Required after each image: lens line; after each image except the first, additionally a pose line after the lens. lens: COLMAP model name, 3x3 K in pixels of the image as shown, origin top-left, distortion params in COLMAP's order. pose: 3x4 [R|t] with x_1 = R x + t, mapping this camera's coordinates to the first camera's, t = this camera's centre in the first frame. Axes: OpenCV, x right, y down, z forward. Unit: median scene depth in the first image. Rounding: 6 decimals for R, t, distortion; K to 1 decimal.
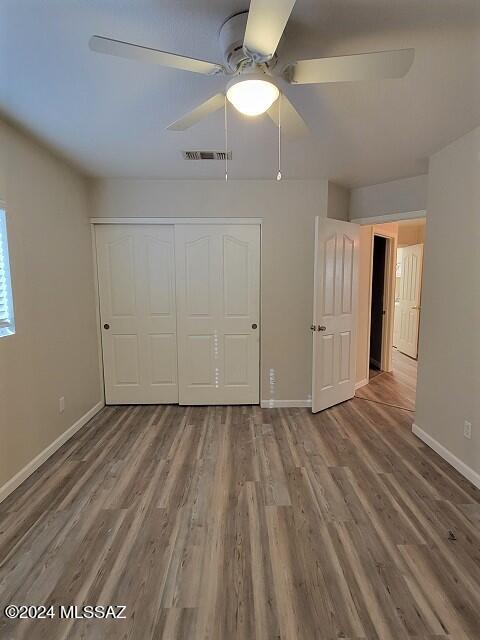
lens RADIAL K [[346.2, 0, 242.5], [0, 346.2, 318.3], [0, 0, 1]] dist [0.001867, -0.000907]
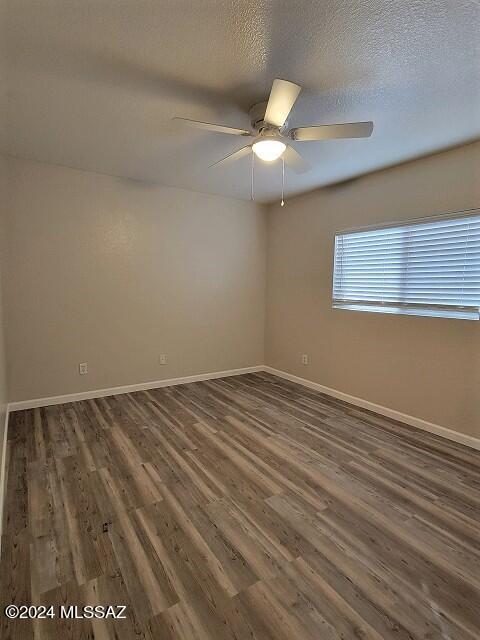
lens RADIAL K [[346.2, 0, 242.5], [0, 346.2, 318.3], [0, 0, 1]] dist [0.001867, -0.000907]
pose [[-0.852982, 0.035750, -0.520715, 0.692578], [-0.071908, 0.980089, 0.185081, -0.134768], [0.516964, 0.195315, -0.833427, 1.716345]]
